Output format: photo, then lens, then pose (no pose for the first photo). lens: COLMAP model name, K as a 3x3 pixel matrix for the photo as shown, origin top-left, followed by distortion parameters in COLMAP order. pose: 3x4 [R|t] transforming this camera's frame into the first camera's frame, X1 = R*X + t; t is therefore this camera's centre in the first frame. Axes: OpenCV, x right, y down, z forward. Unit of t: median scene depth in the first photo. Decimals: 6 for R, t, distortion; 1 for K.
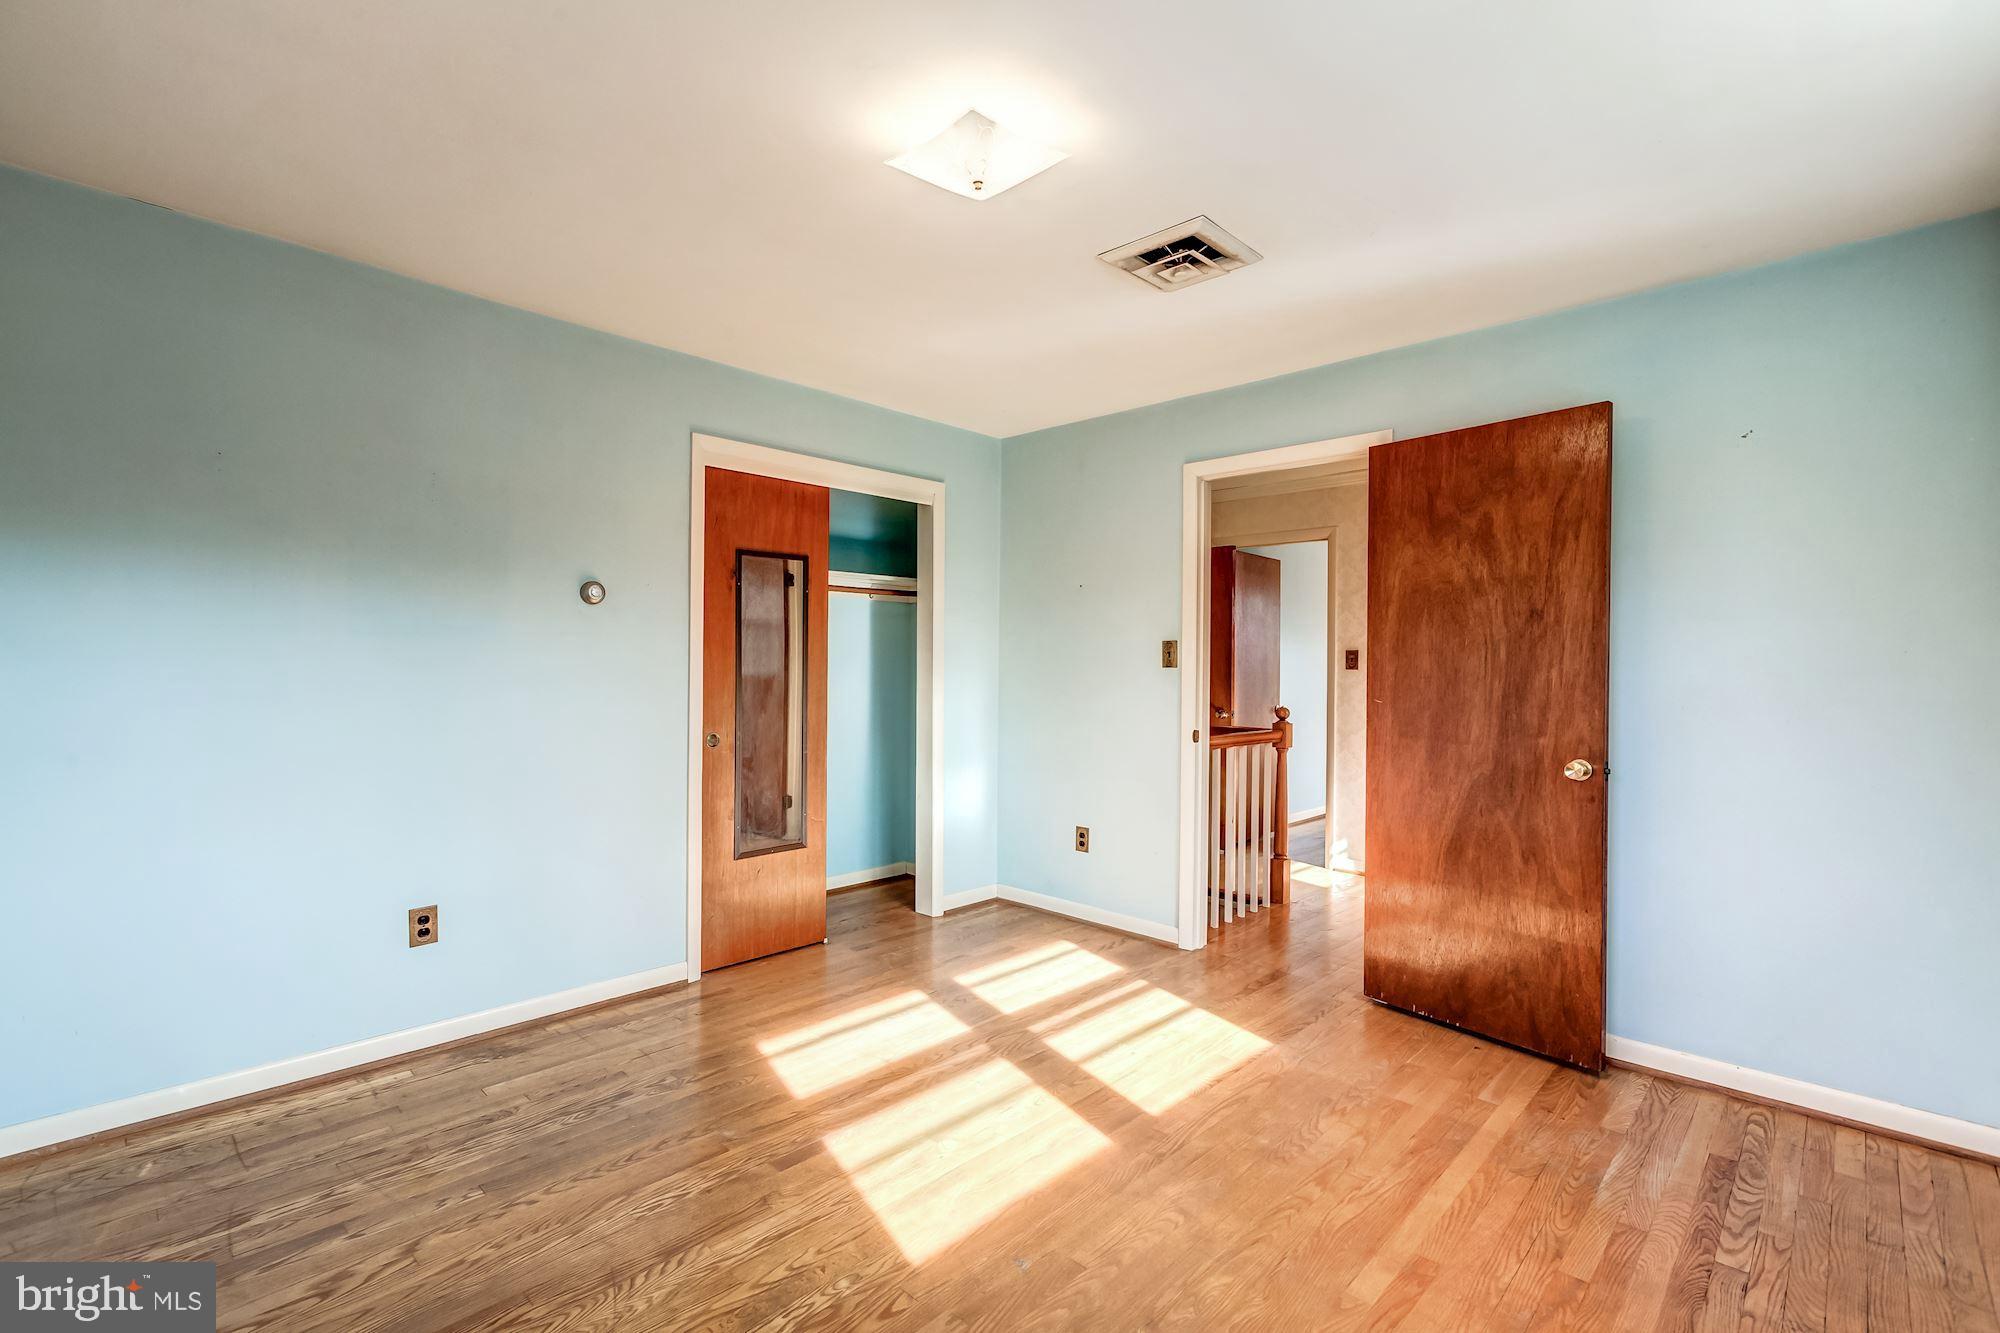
lens RADIAL K [[889.1, 0, 994.3], [0, 889.1, 662.3], [0, 0, 1]] dist [-0.002094, -0.000414]
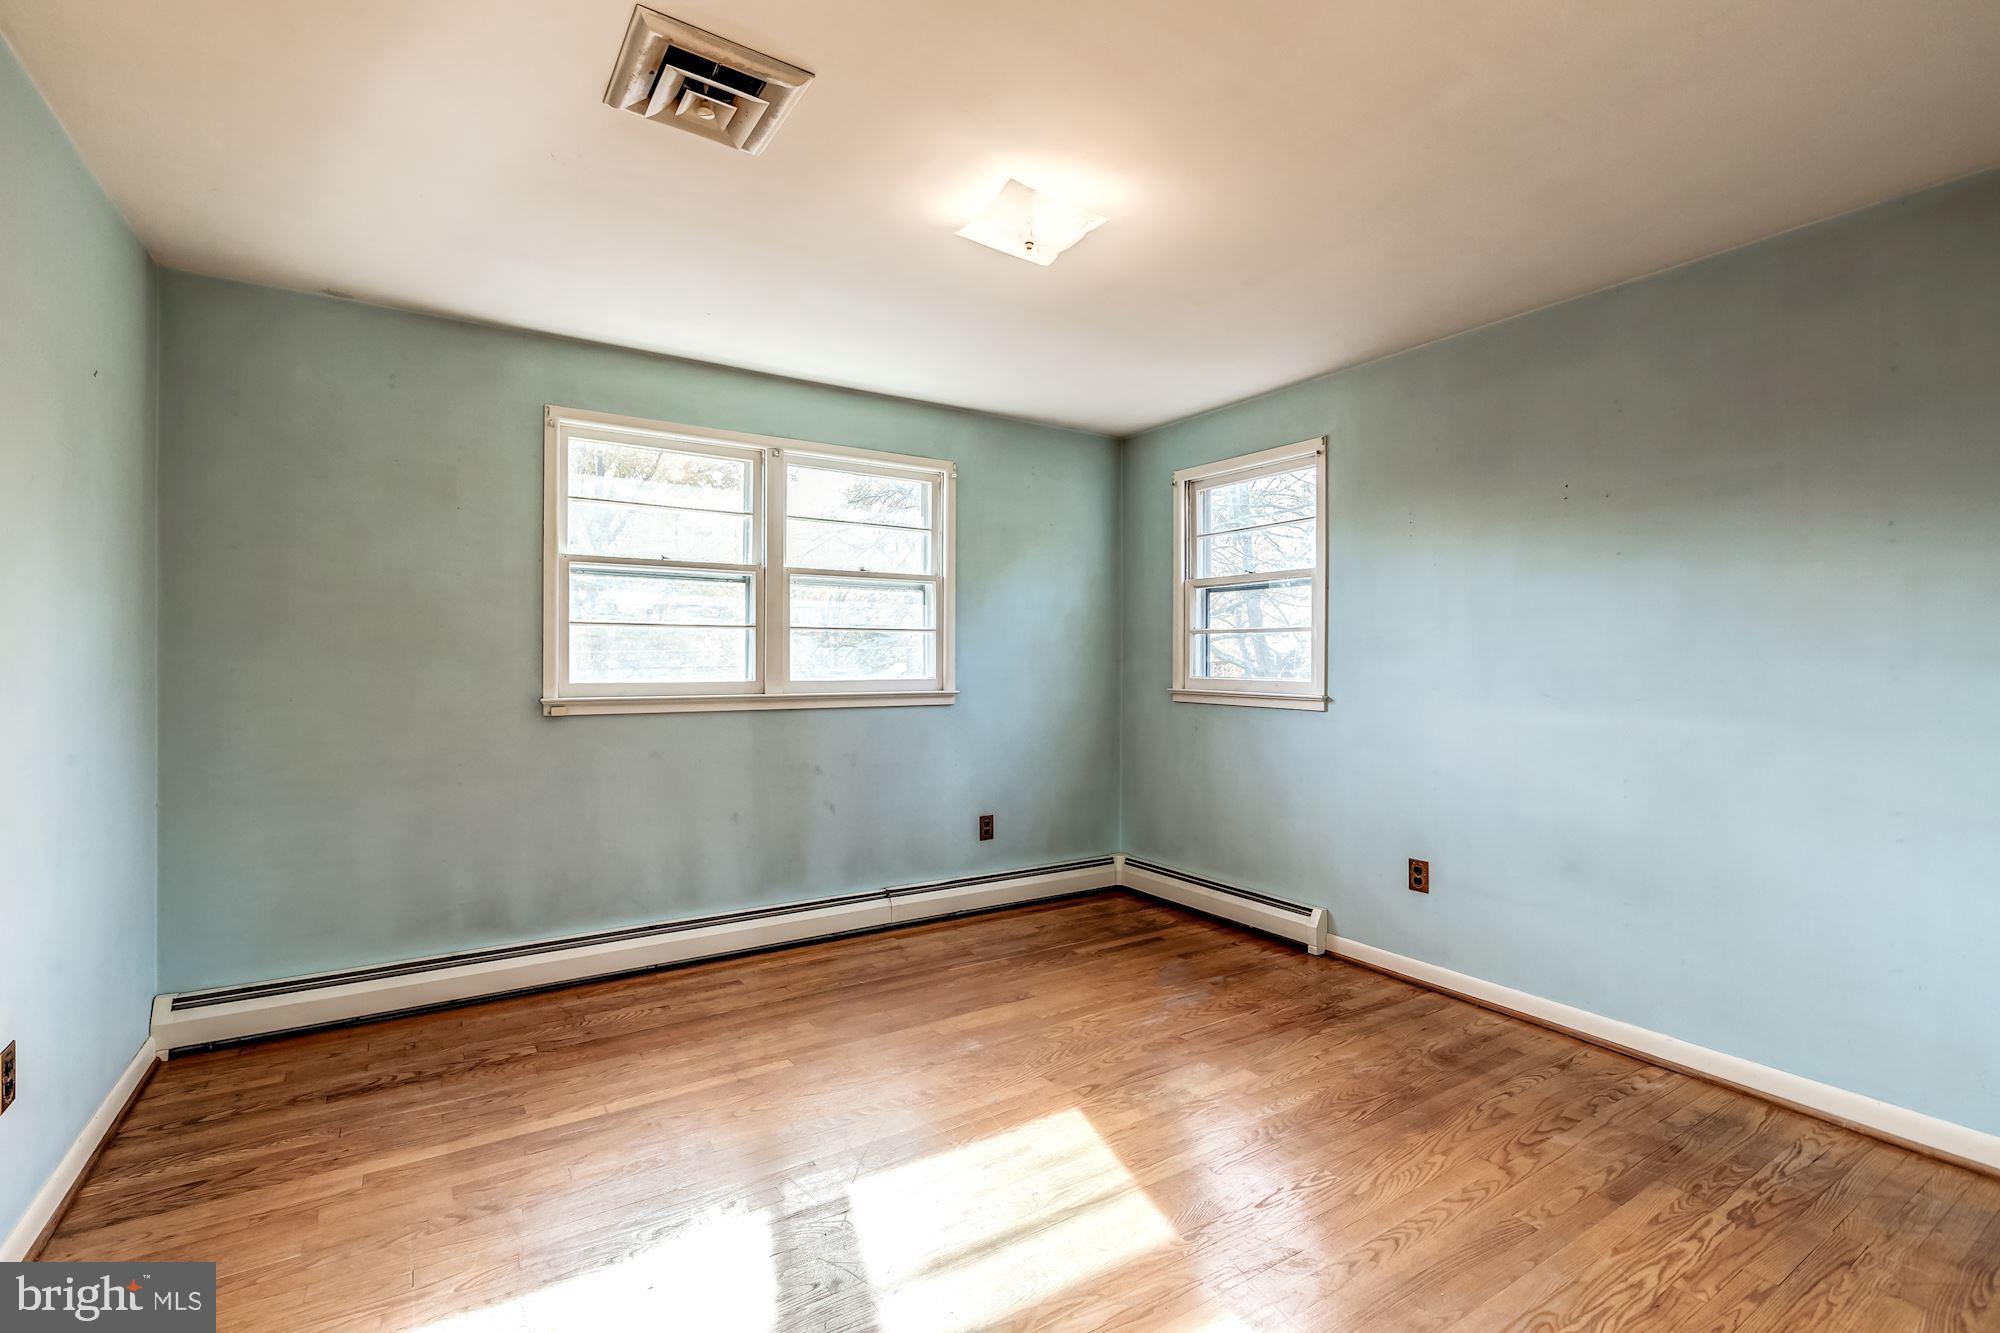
lens RADIAL K [[889.1, 0, 994.3], [0, 889.1, 662.3], [0, 0, 1]] dist [-0.002094, -0.000414]
pose [[-0.973633, -0.012286, 0.227788, -0.230390], [-0.012458, 0.999922, 0.000682, 0.009392], [-0.227778, -0.002173, -0.973711, 1.979471]]
